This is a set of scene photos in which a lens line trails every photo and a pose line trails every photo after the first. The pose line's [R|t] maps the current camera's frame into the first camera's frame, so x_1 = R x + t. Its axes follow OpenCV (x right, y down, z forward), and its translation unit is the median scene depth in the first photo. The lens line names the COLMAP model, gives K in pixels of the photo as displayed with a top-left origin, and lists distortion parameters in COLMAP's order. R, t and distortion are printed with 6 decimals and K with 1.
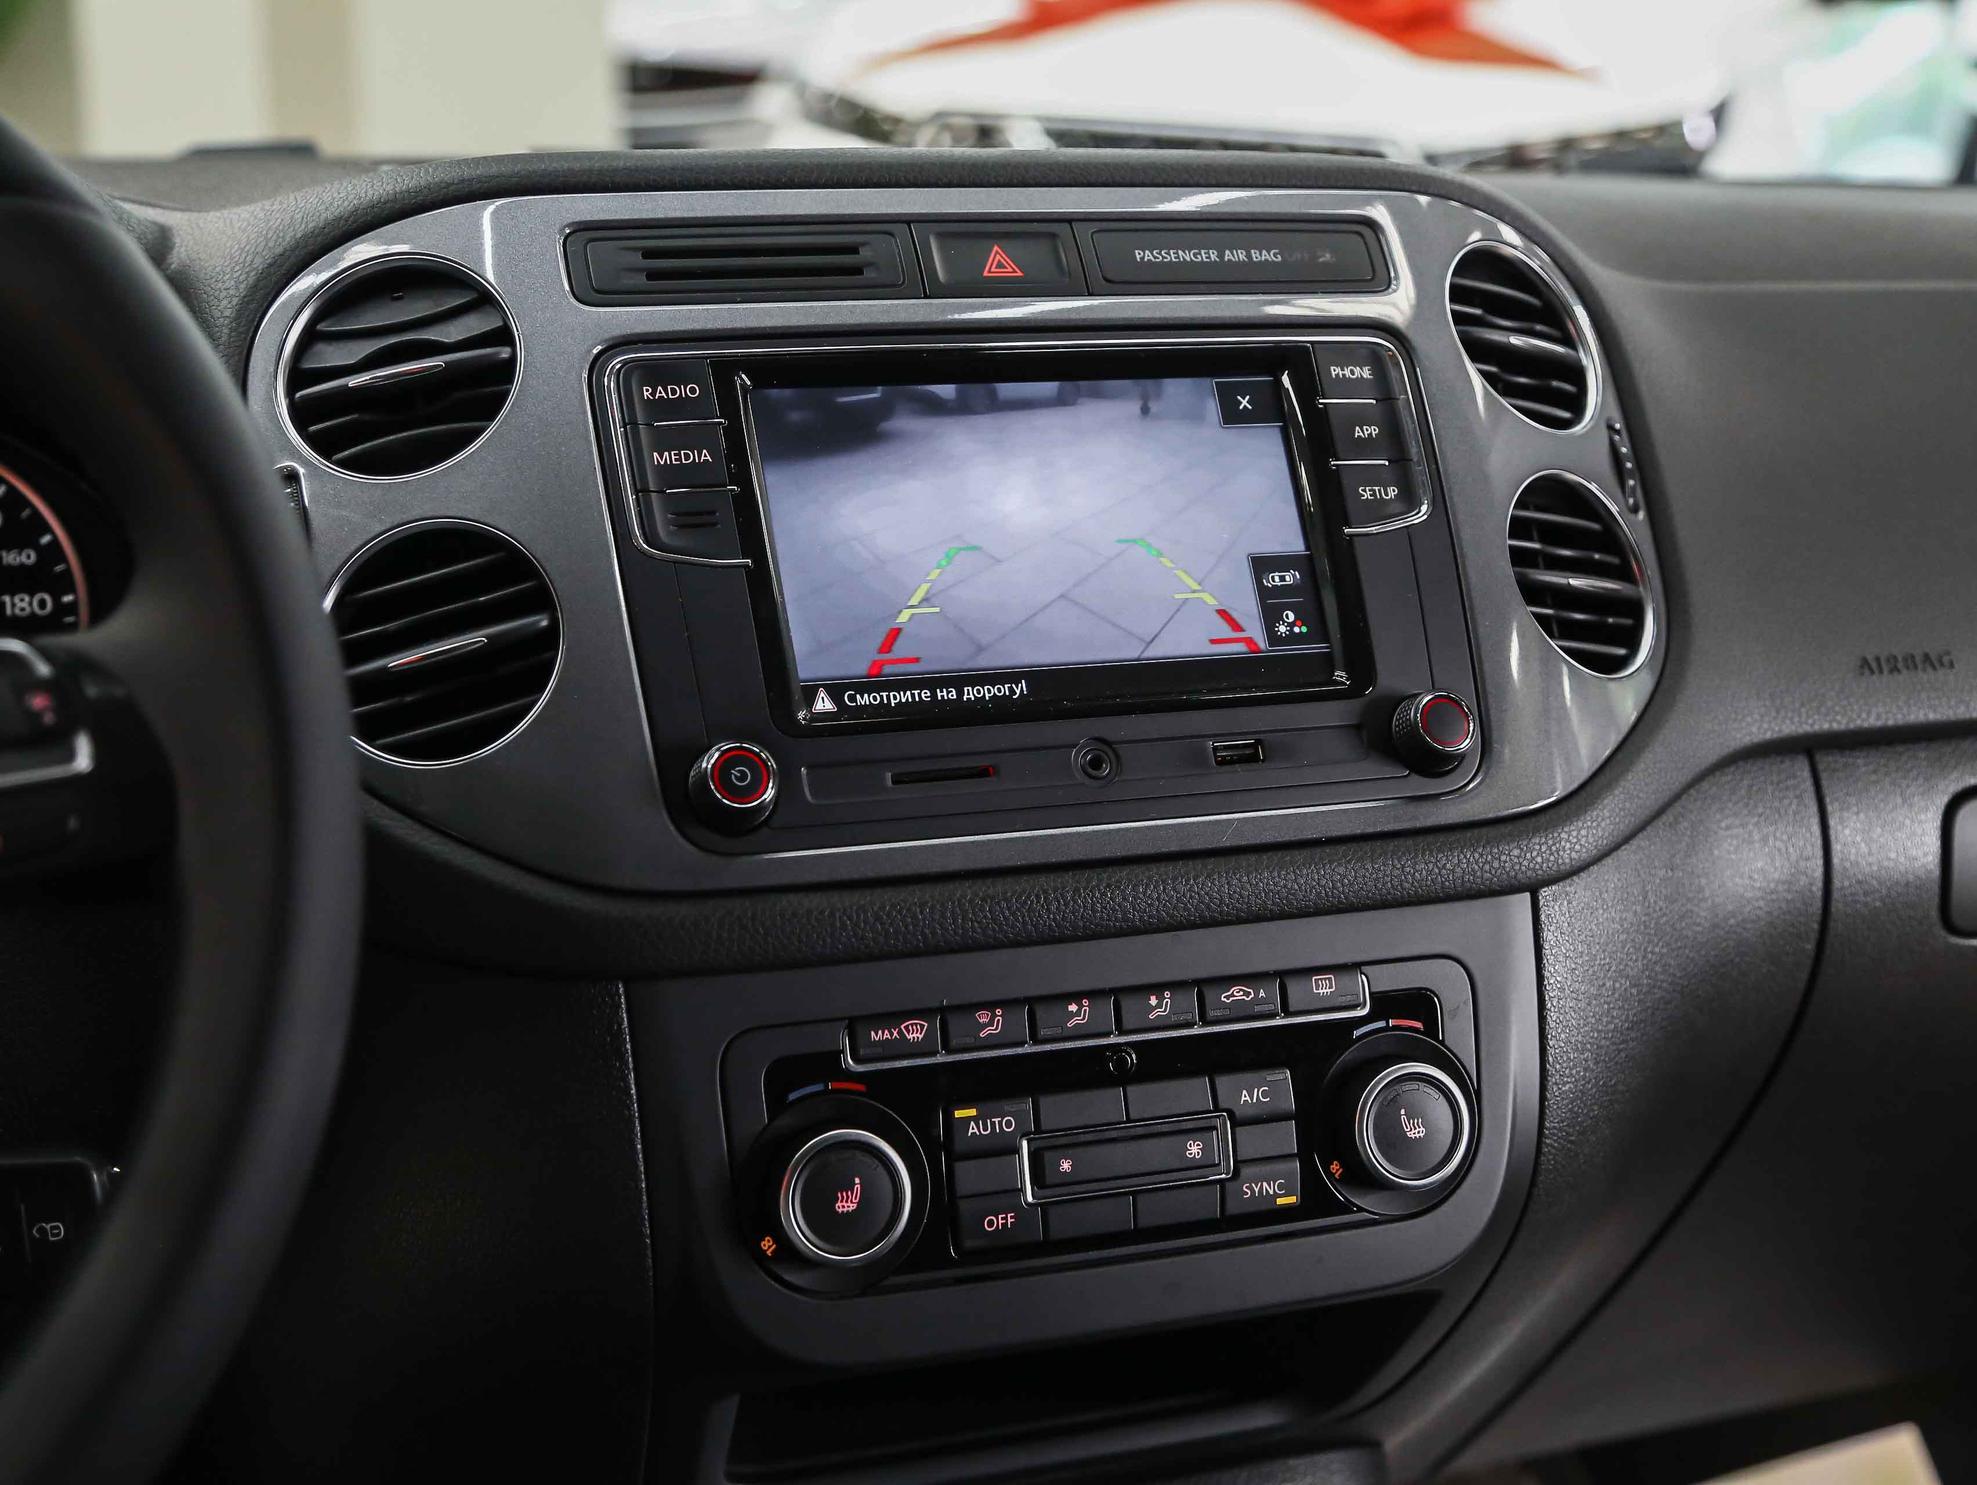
lens RADIAL K [[2511.5, 0, 988.5], [0, 2511.5, 742.5], [0, 0, 1]] dist [0.006270, 0.009572]
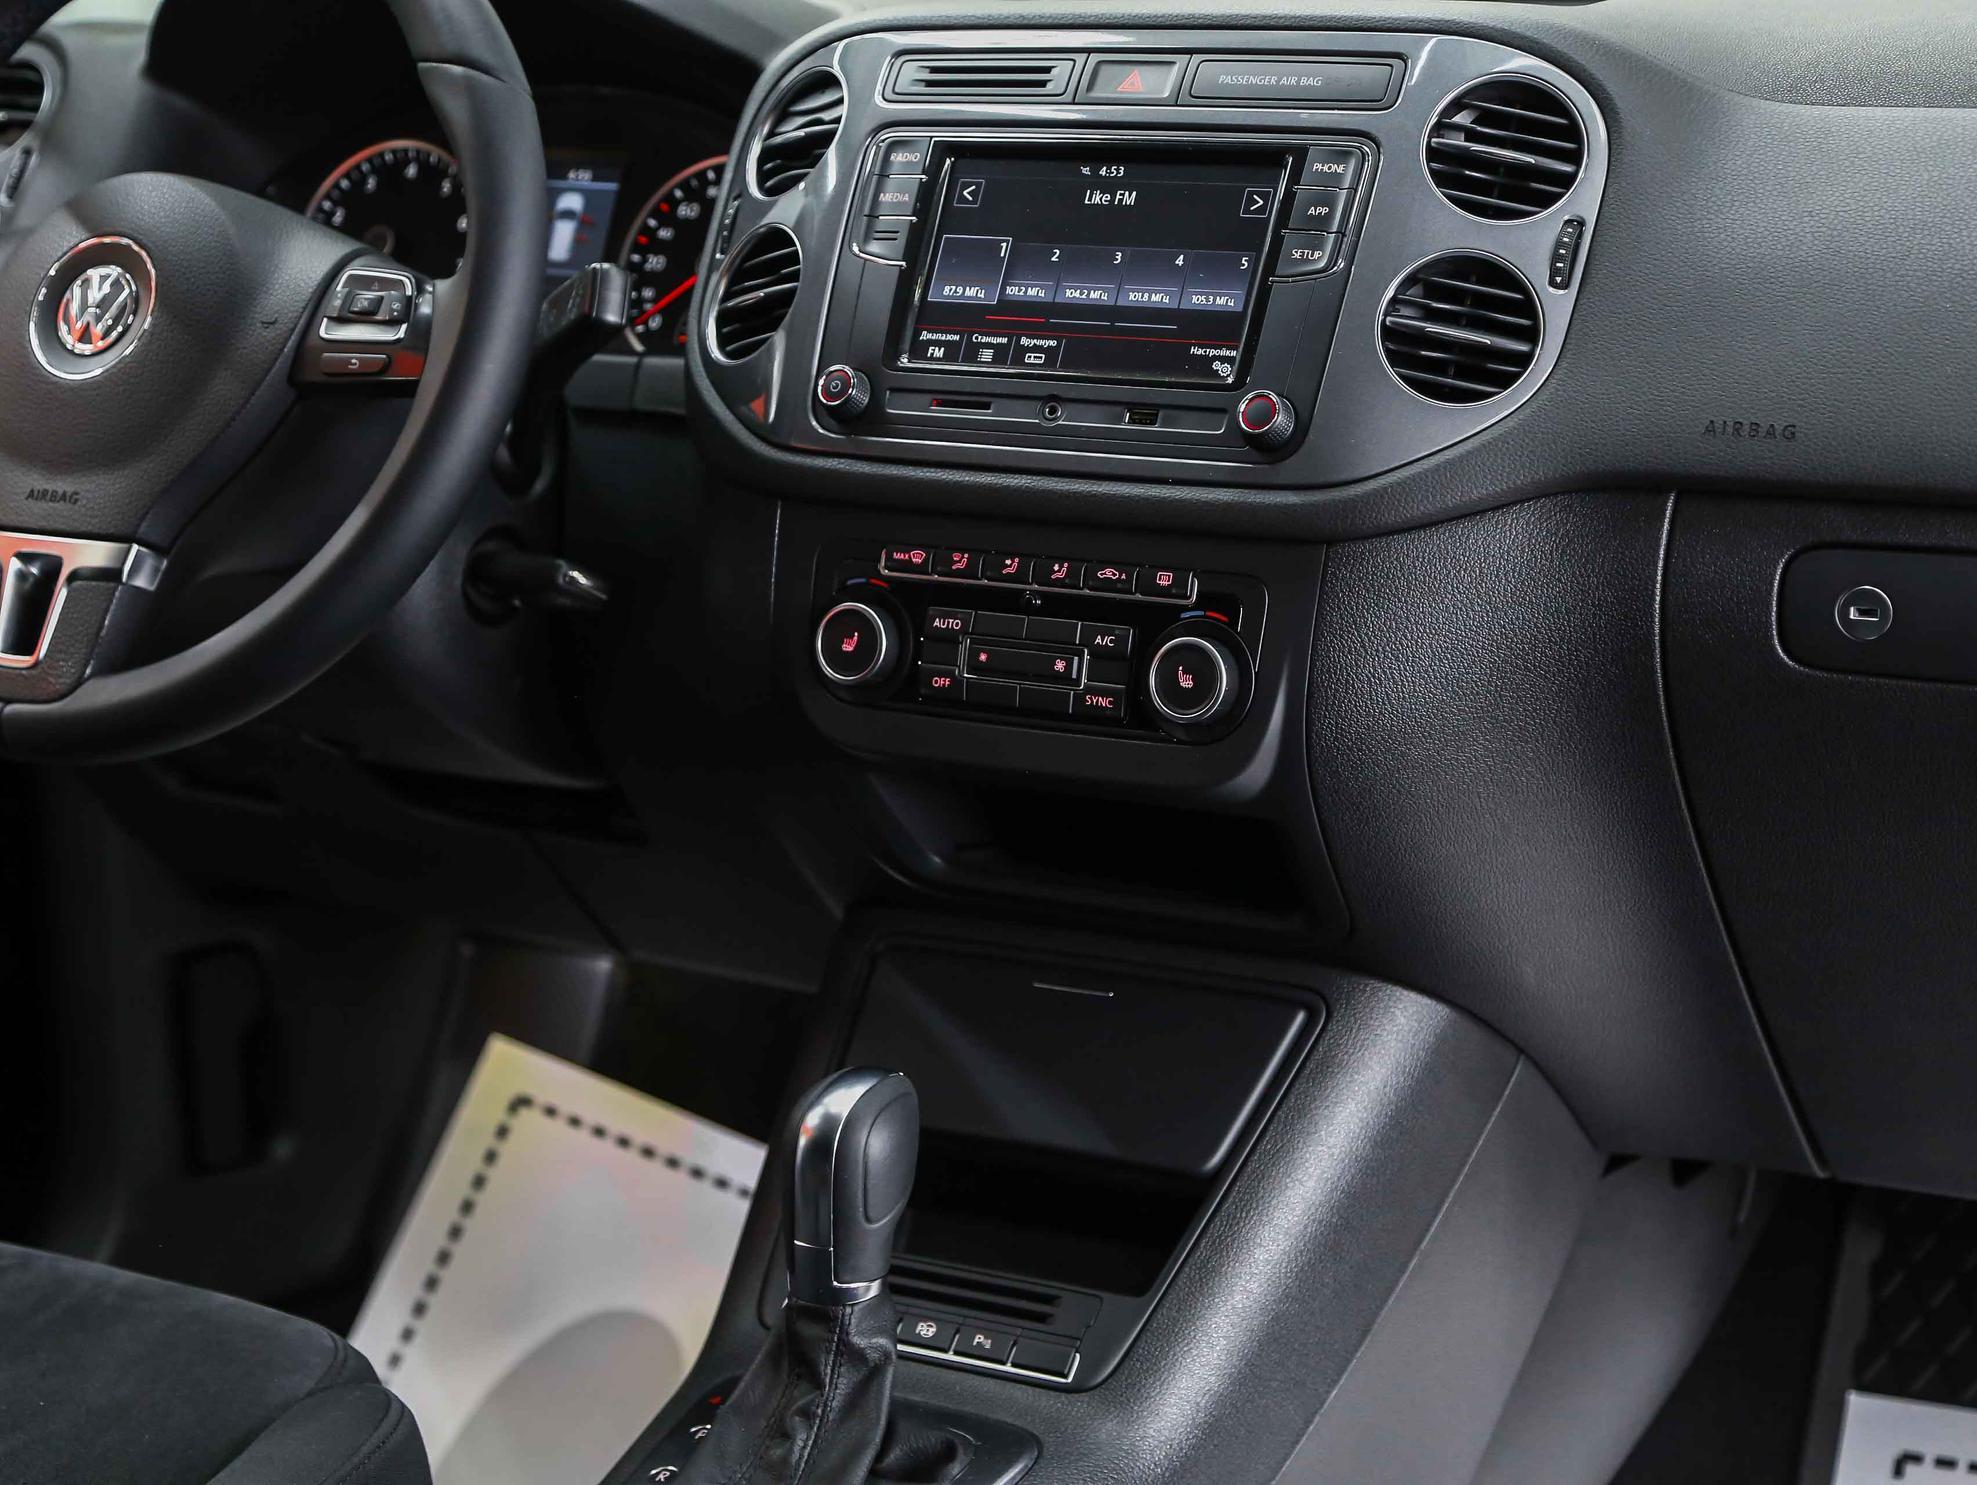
lens RADIAL K [[3698.0, 0, 988.5], [0, 3698.0, 742.5], [0, 0, 1]] dist [0.174286, 0.160028]
pose [[0.669916, 0.162821, -0.724363, 1.705801], [-0.145857, 0.985506, 0.086627, 0.017745], [0.727968, 0.047621, 0.683955, -0.586983]]
